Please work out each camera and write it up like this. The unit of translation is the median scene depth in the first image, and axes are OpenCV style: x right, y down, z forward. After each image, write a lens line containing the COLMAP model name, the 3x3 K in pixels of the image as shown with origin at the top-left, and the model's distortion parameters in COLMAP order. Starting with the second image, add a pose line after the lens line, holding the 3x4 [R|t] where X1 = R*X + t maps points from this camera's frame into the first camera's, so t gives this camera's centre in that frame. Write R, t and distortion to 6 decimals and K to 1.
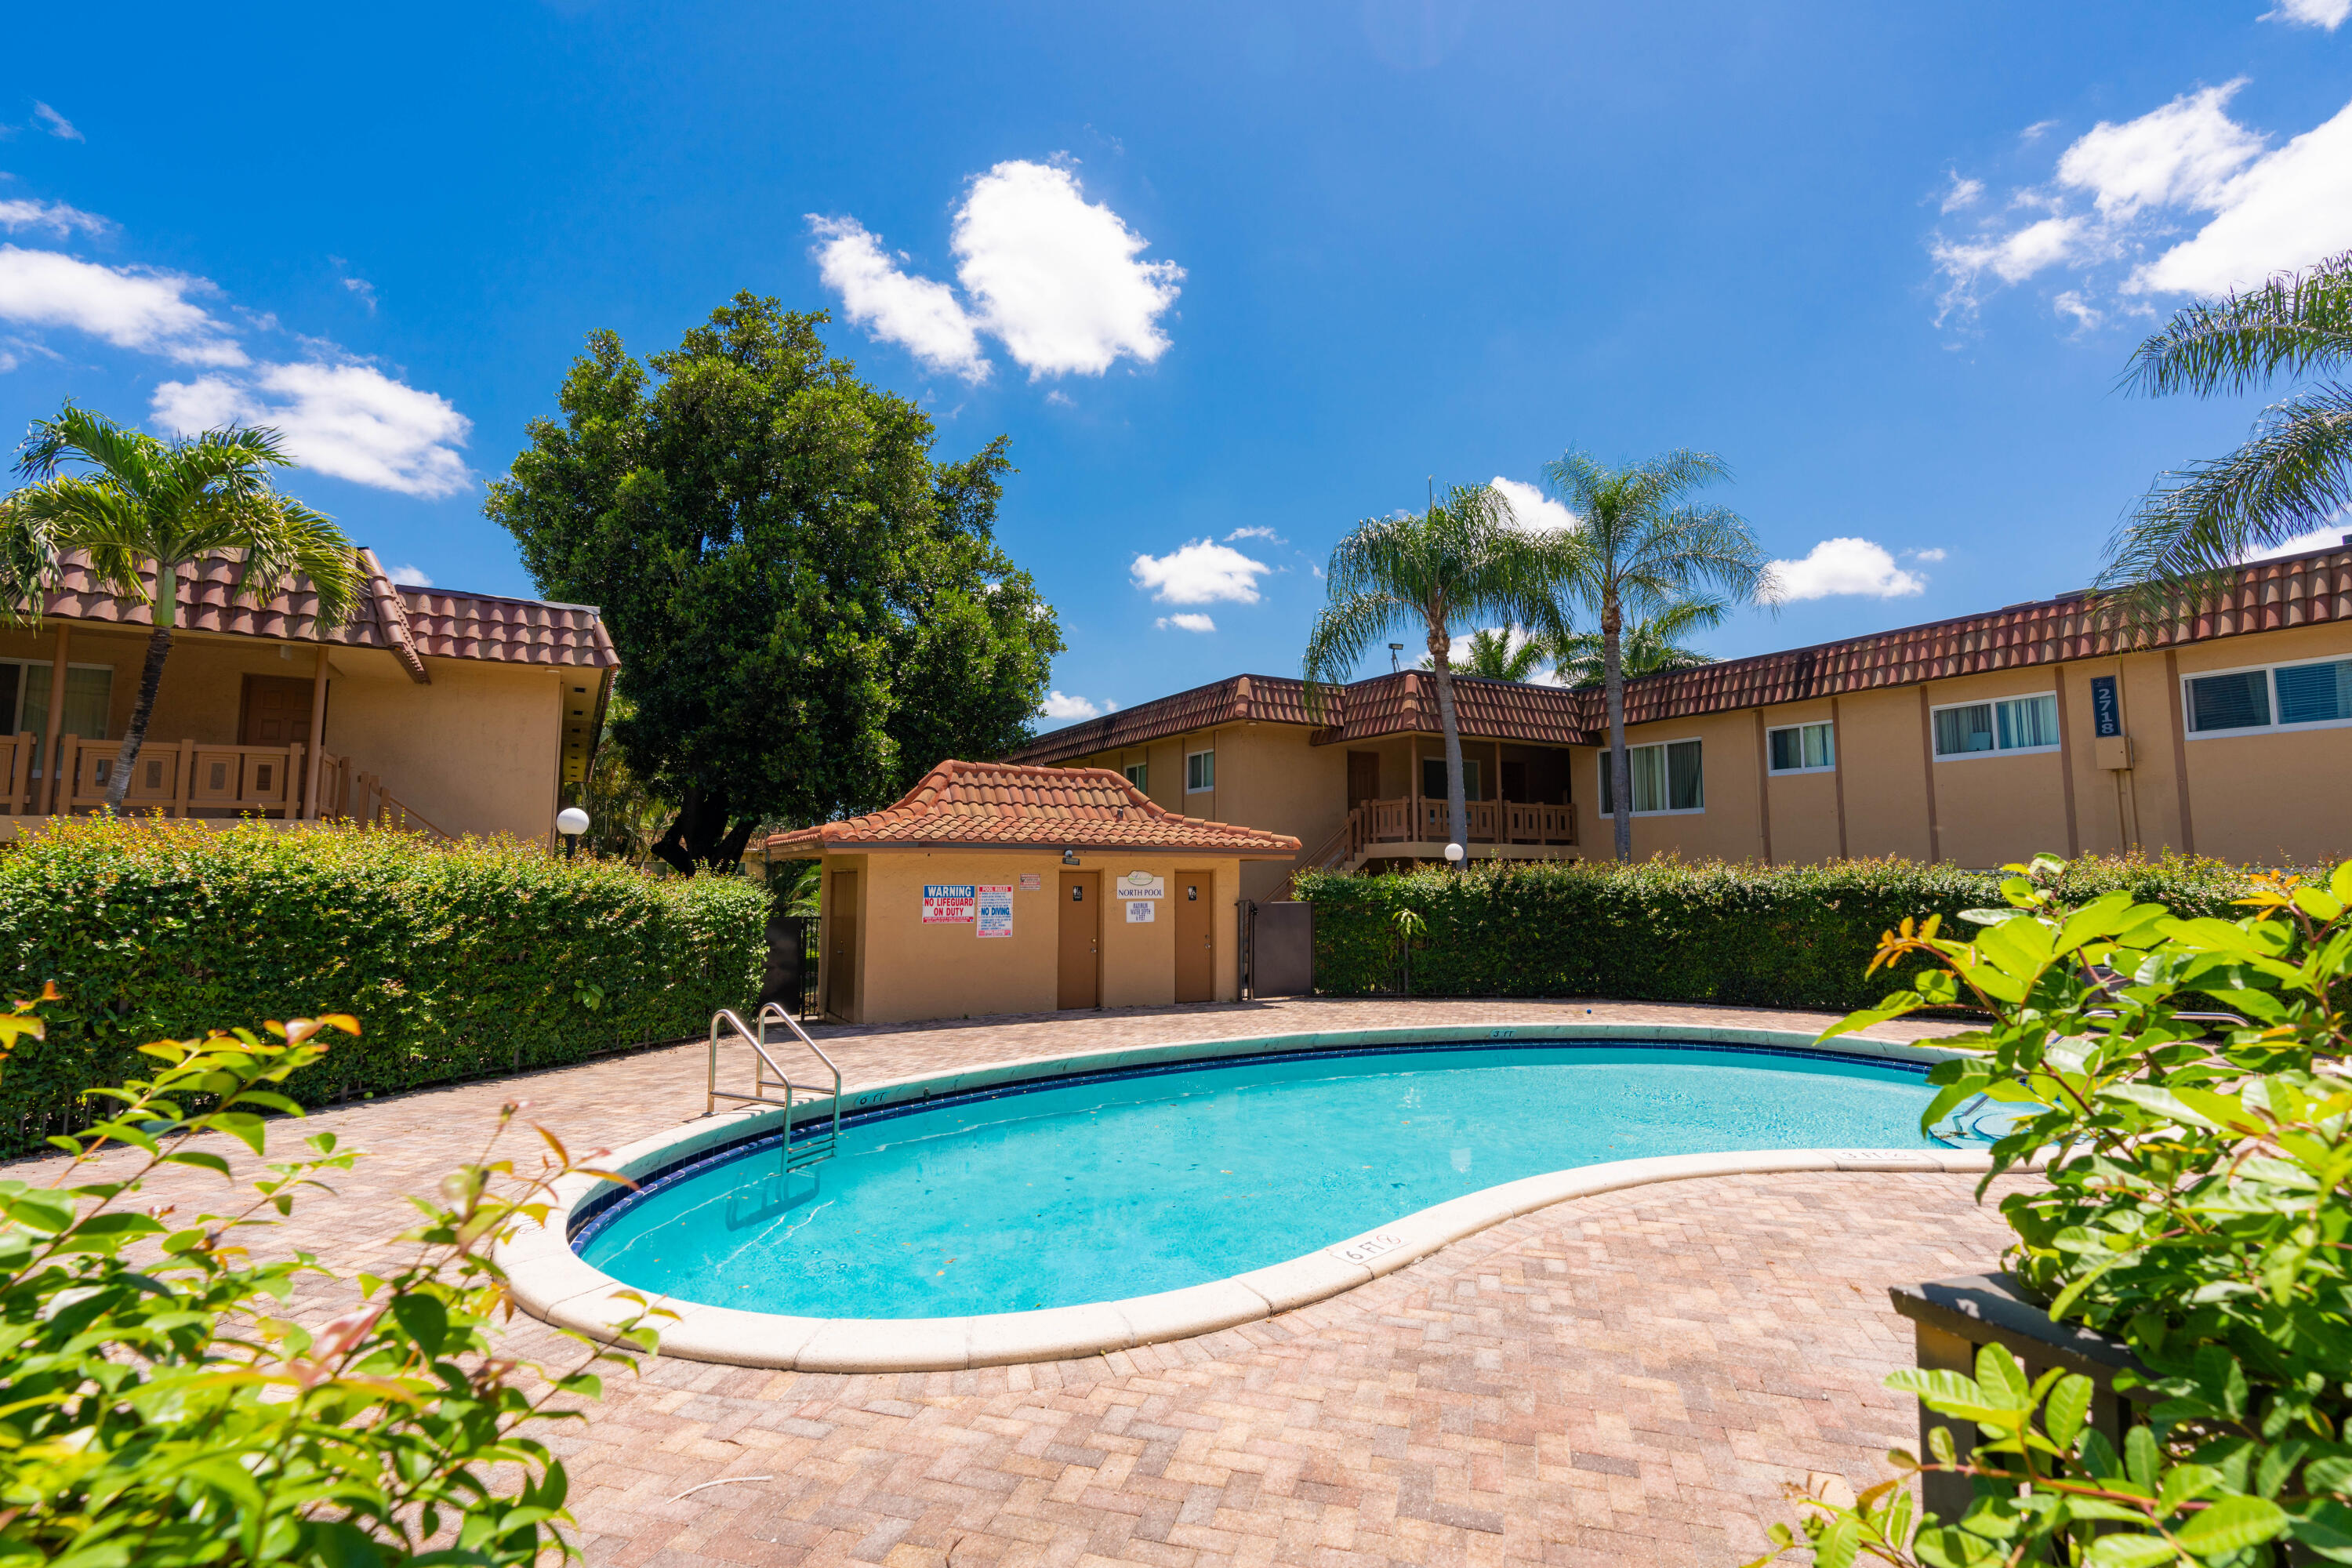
lens RADIAL K [[1112.5, 0, 1176.0], [0, 1112.5, 784.0], [0, 0, 1]] dist [-0.000083, 0.000117]
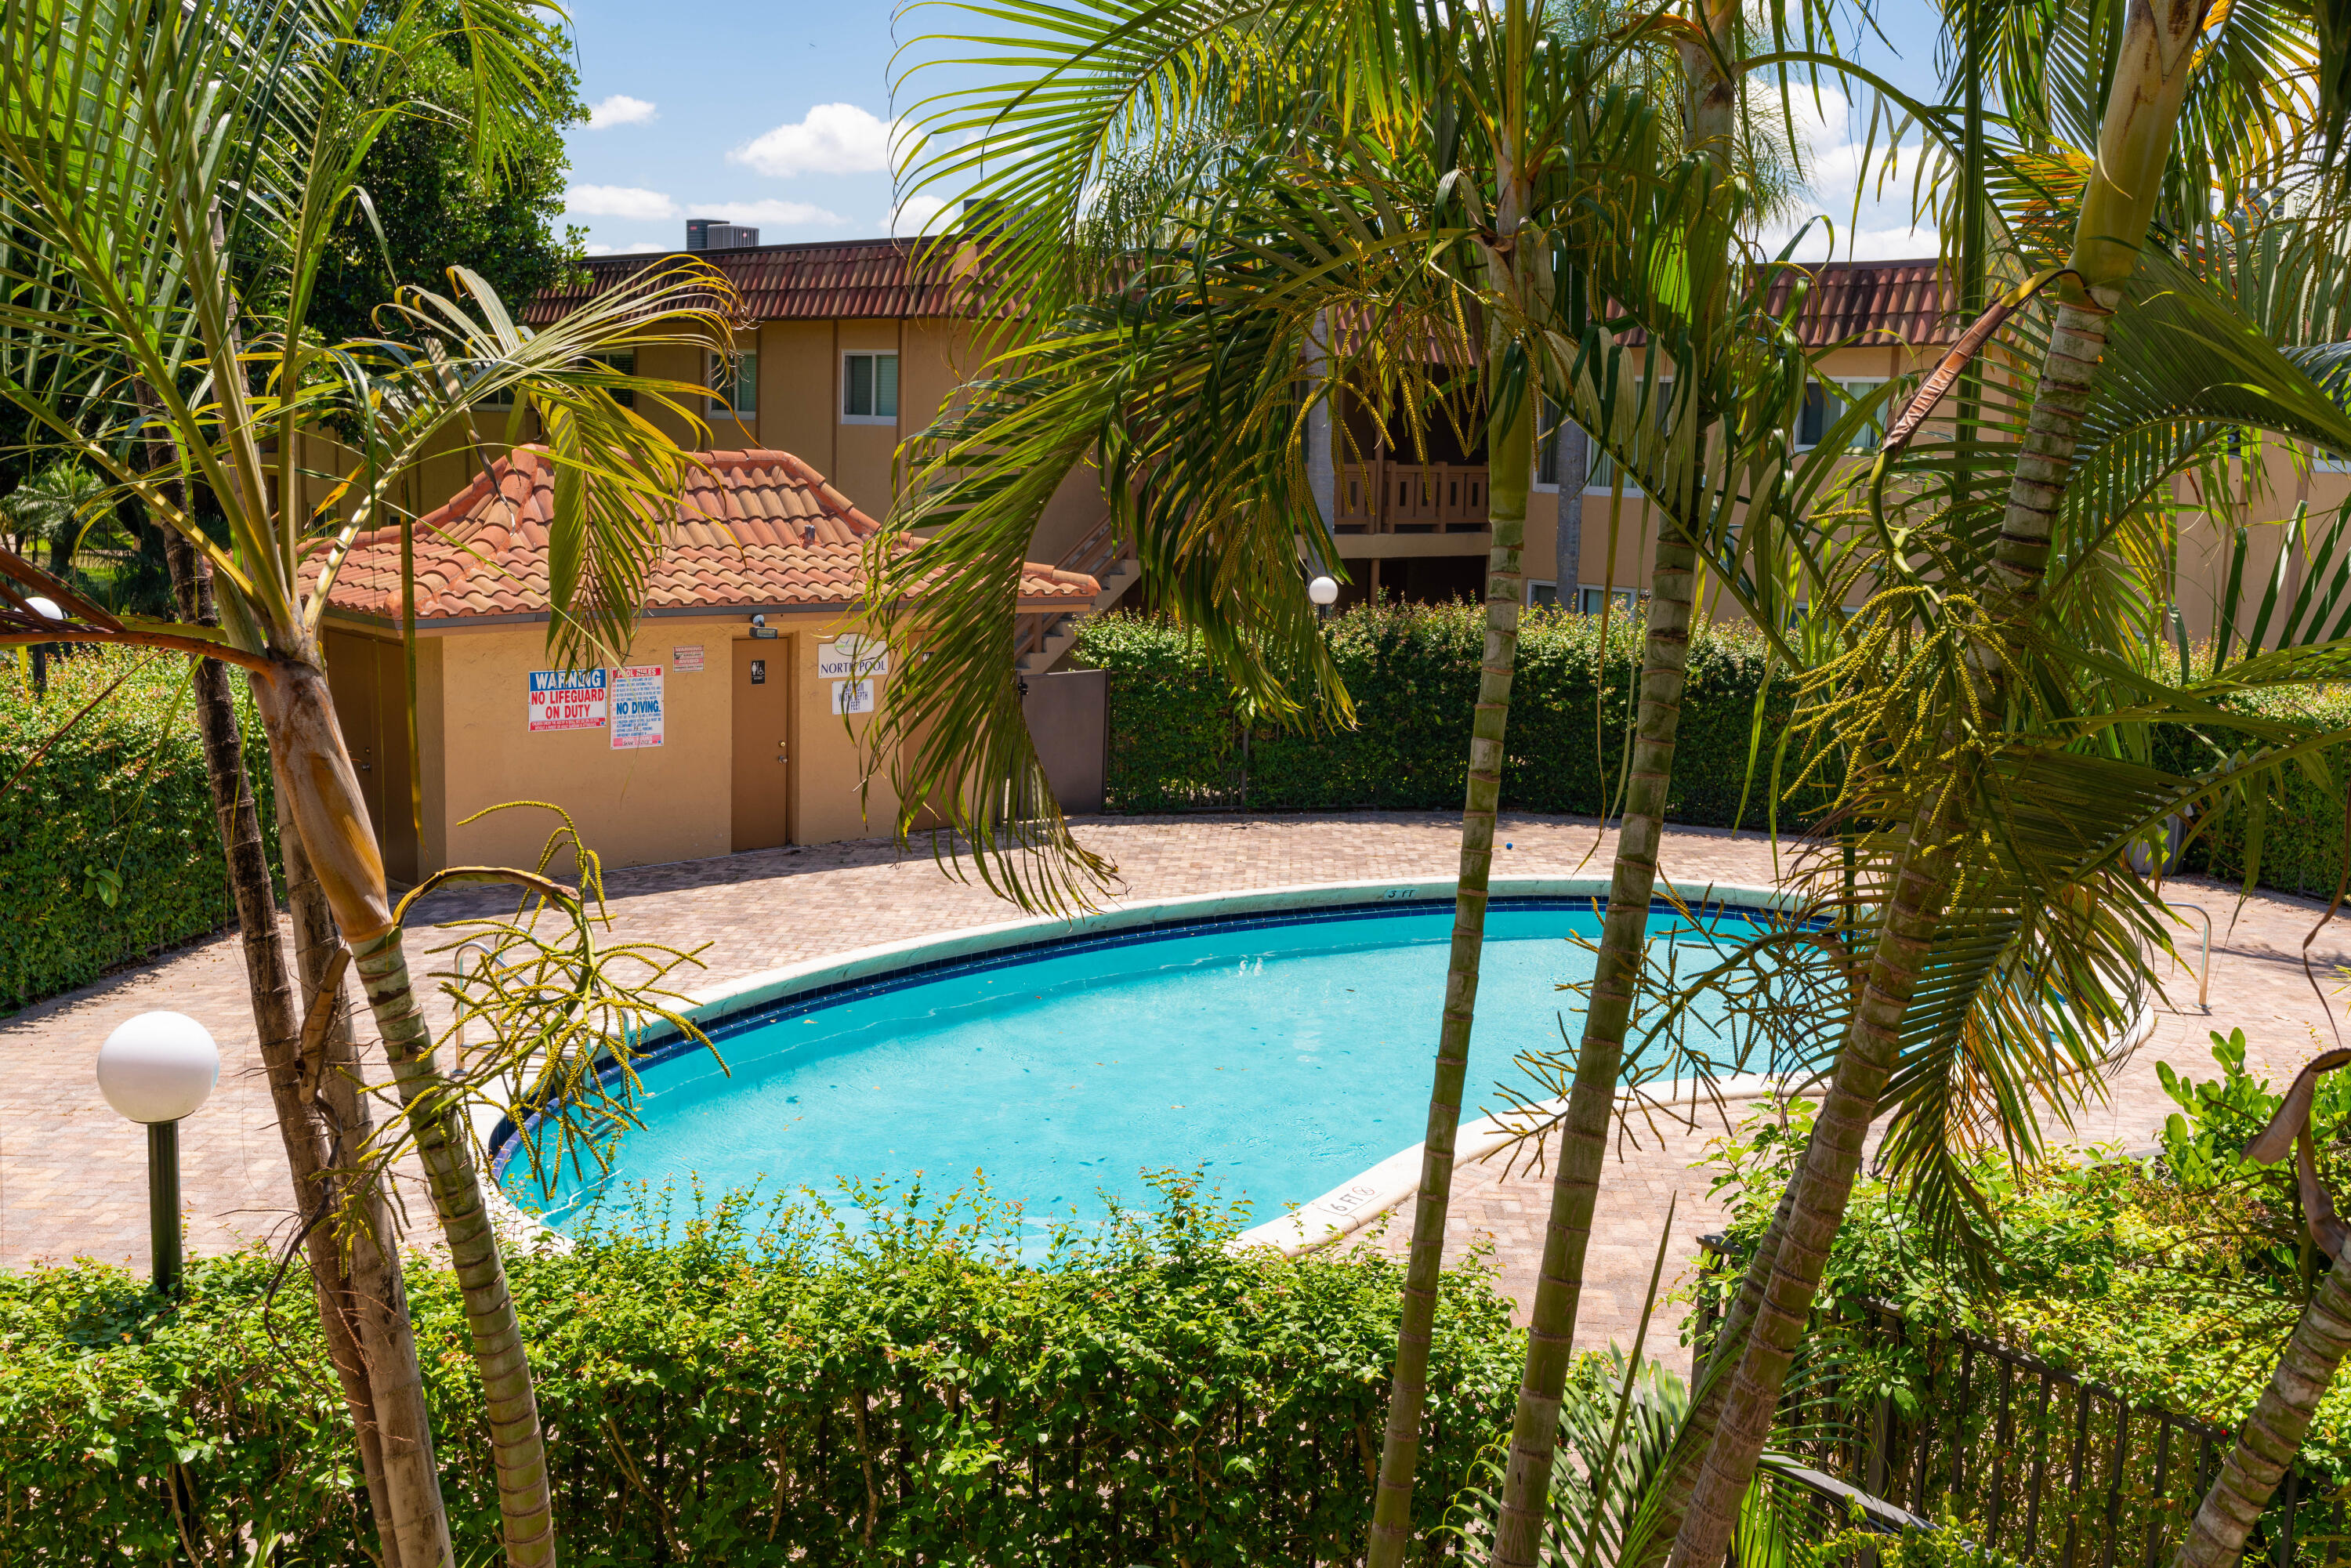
lens RADIAL K [[2343.4, 0, 1175.5], [0, 2343.4, 784.0], [0, 0, 1]] dist [0.070080, -0.003852]
pose [[0.973632, -0.010148, 0.227900, -0.152657], [-0.044074, 0.971821, 0.231565, -0.149349], [-0.223828, -0.235503, 0.945748, -0.308058]]
